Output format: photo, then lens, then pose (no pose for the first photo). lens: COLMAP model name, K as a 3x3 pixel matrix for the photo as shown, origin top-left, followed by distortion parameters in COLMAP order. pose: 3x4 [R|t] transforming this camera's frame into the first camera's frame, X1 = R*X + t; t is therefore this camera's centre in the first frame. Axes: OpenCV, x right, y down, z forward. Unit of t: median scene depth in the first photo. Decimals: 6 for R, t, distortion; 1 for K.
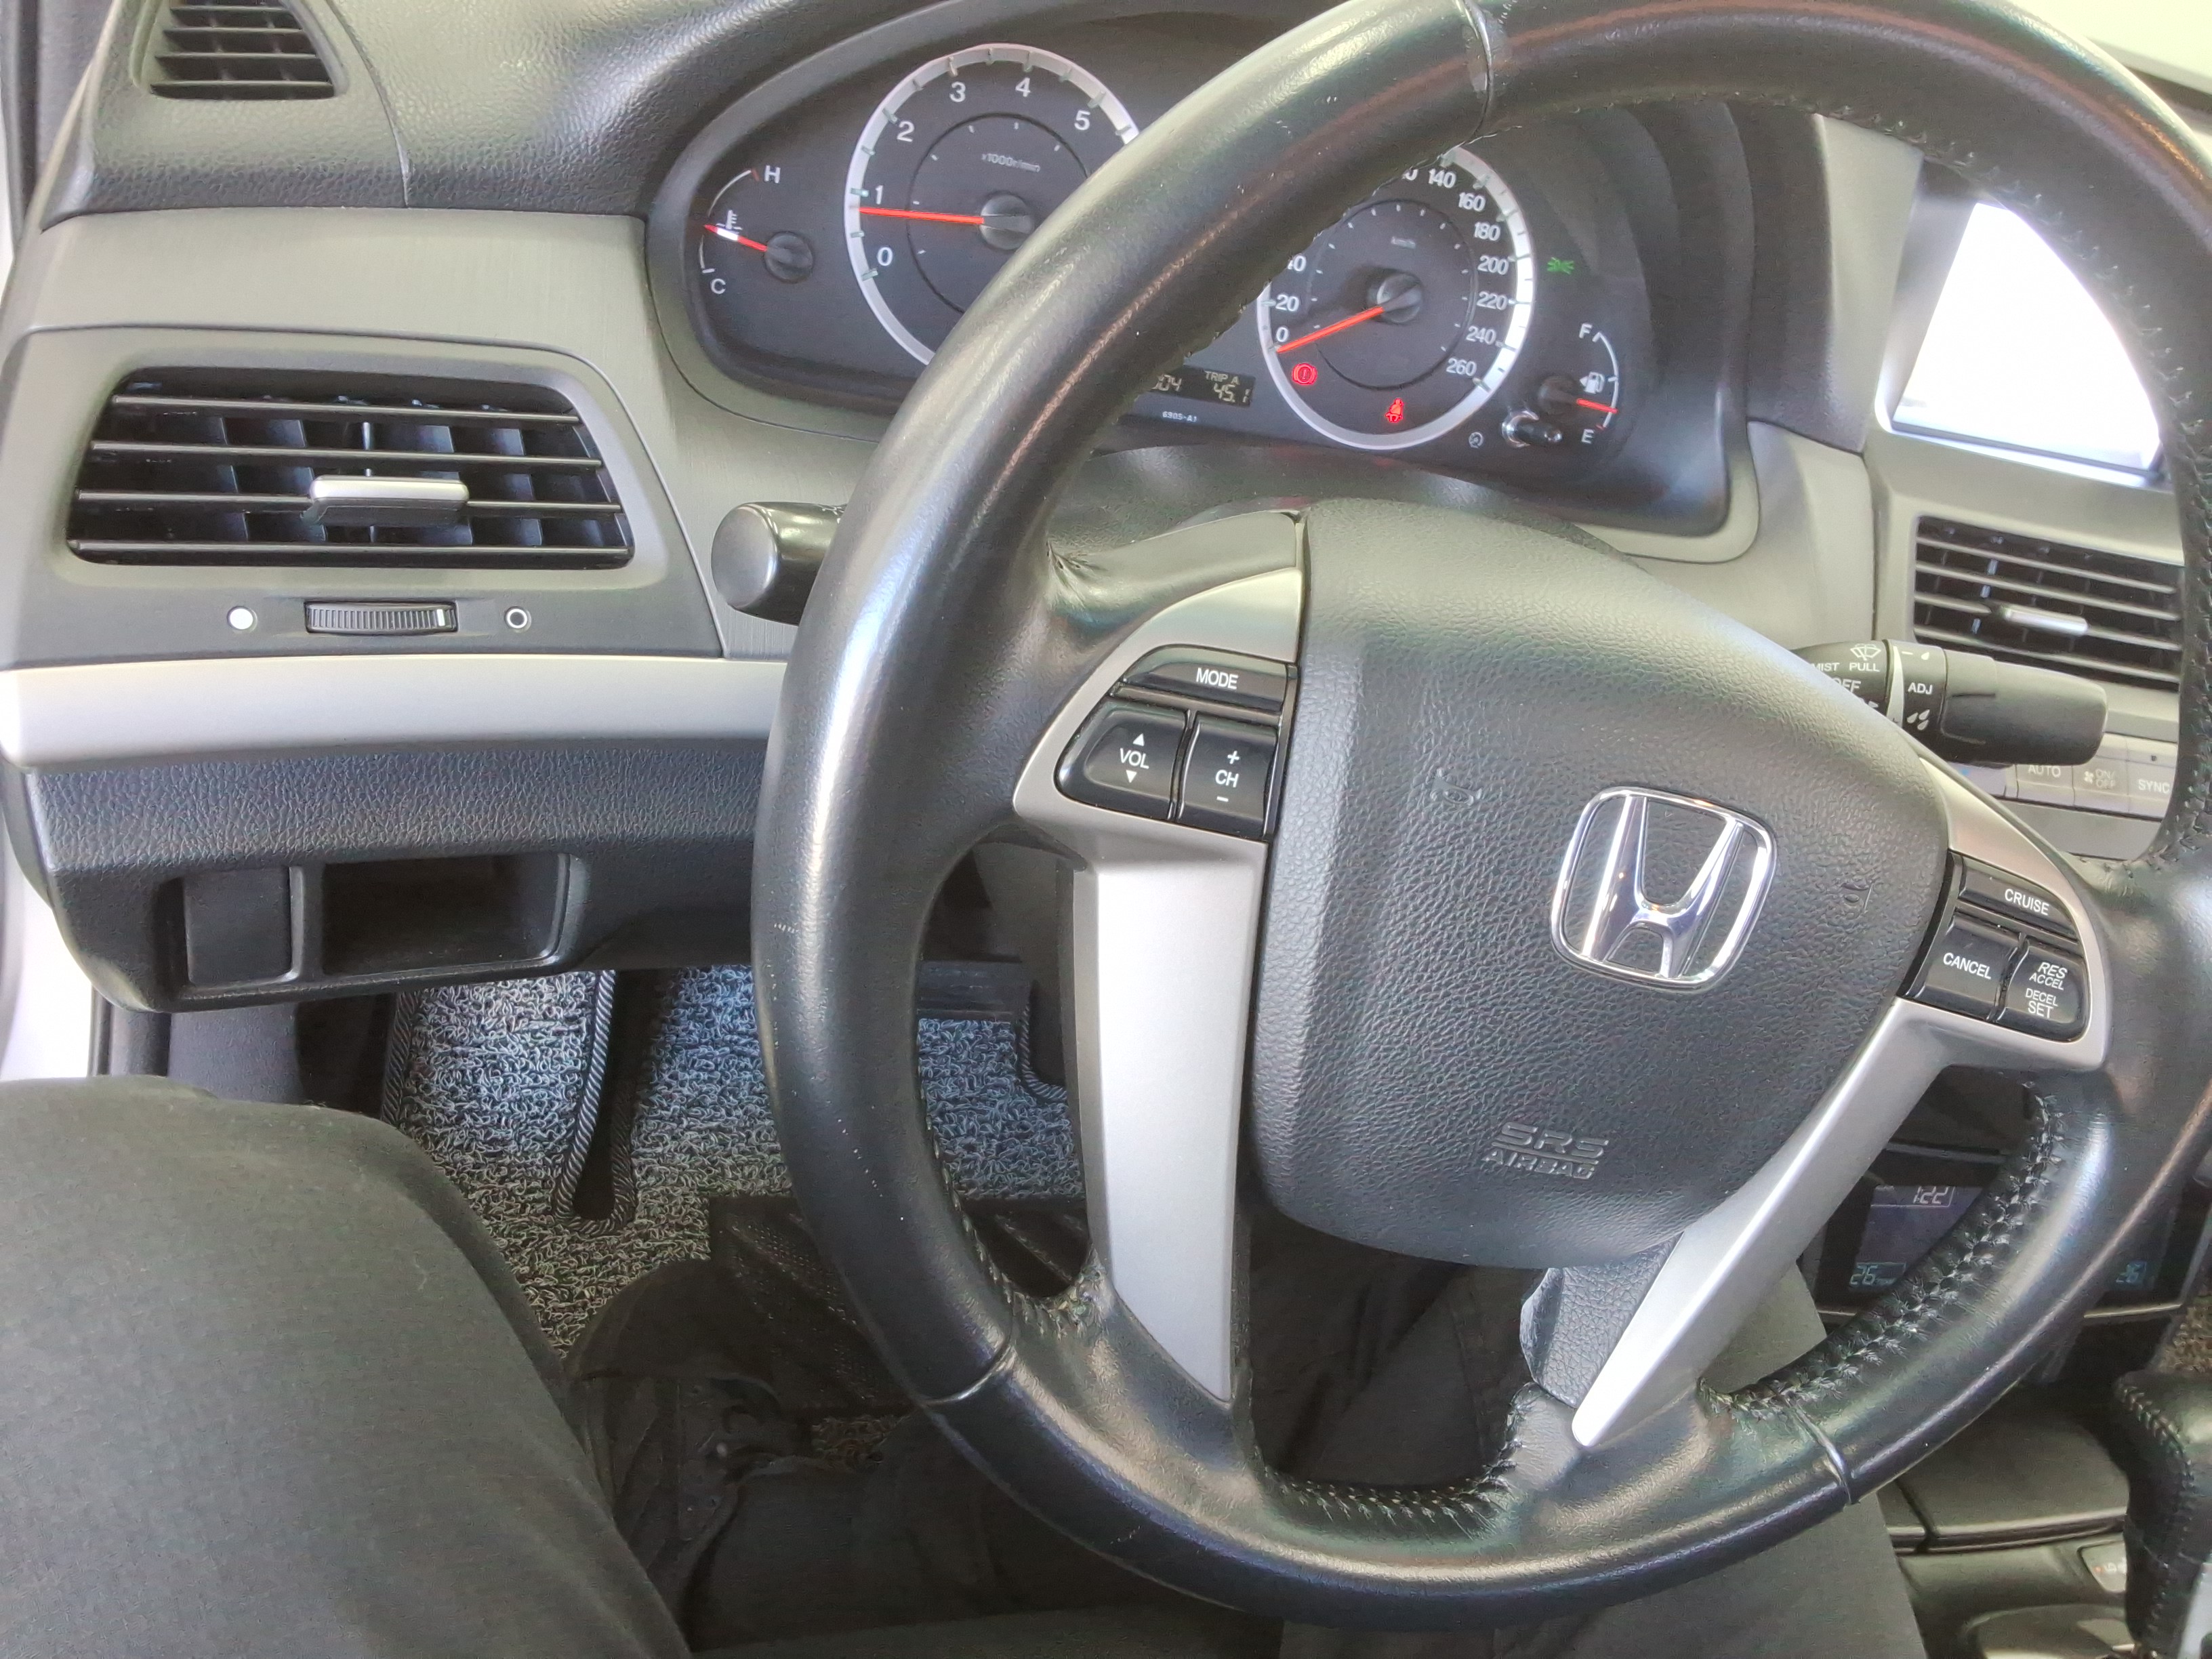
lens RADIAL K [[1756.6, 0, 1106.0], [0, 1756.6, 829.5], [0, 0, 1]] dist [0.138480, -0.242111]
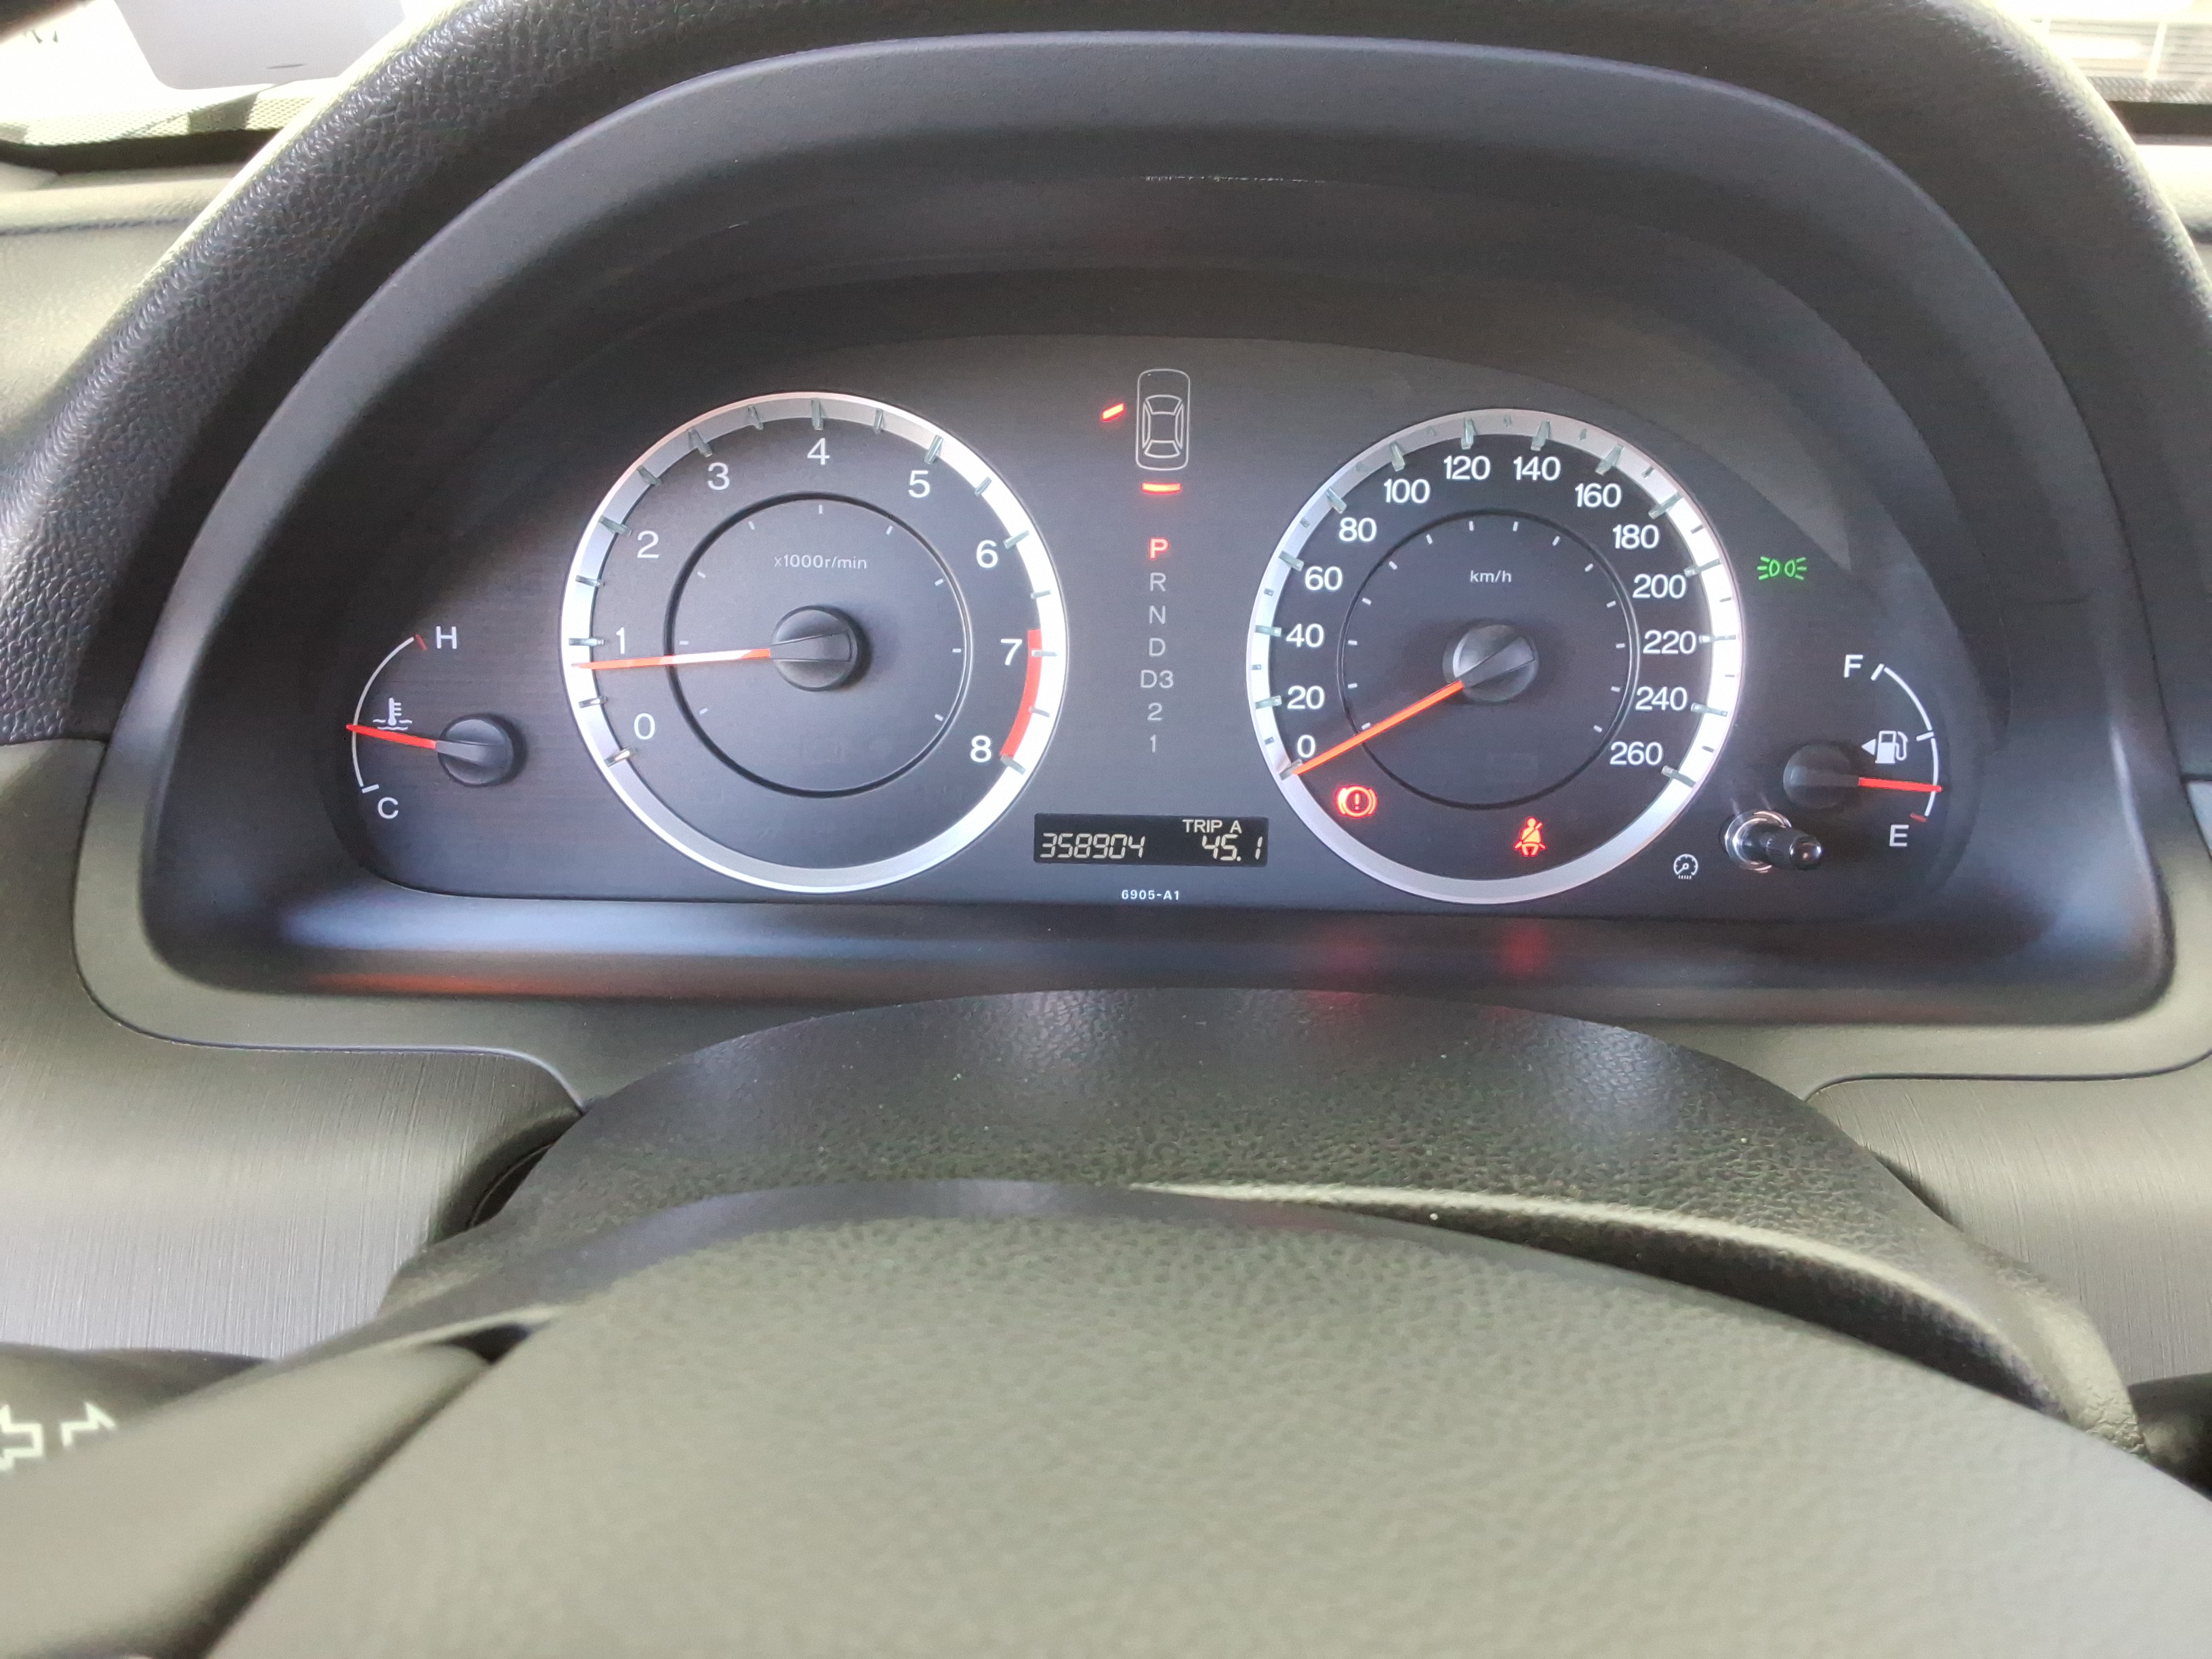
lens RADIAL K [[1756.6, 0, 1106.0], [0, 1756.6, 829.5], [0, 0, 1]] dist [0.138480, -0.242111]
pose [[0.955239, -0.129739, -0.265871, 0.190367], [0.065973, 0.969496, -0.236060, -0.109827], [0.288387, 0.207953, 0.934660, 0.409789]]
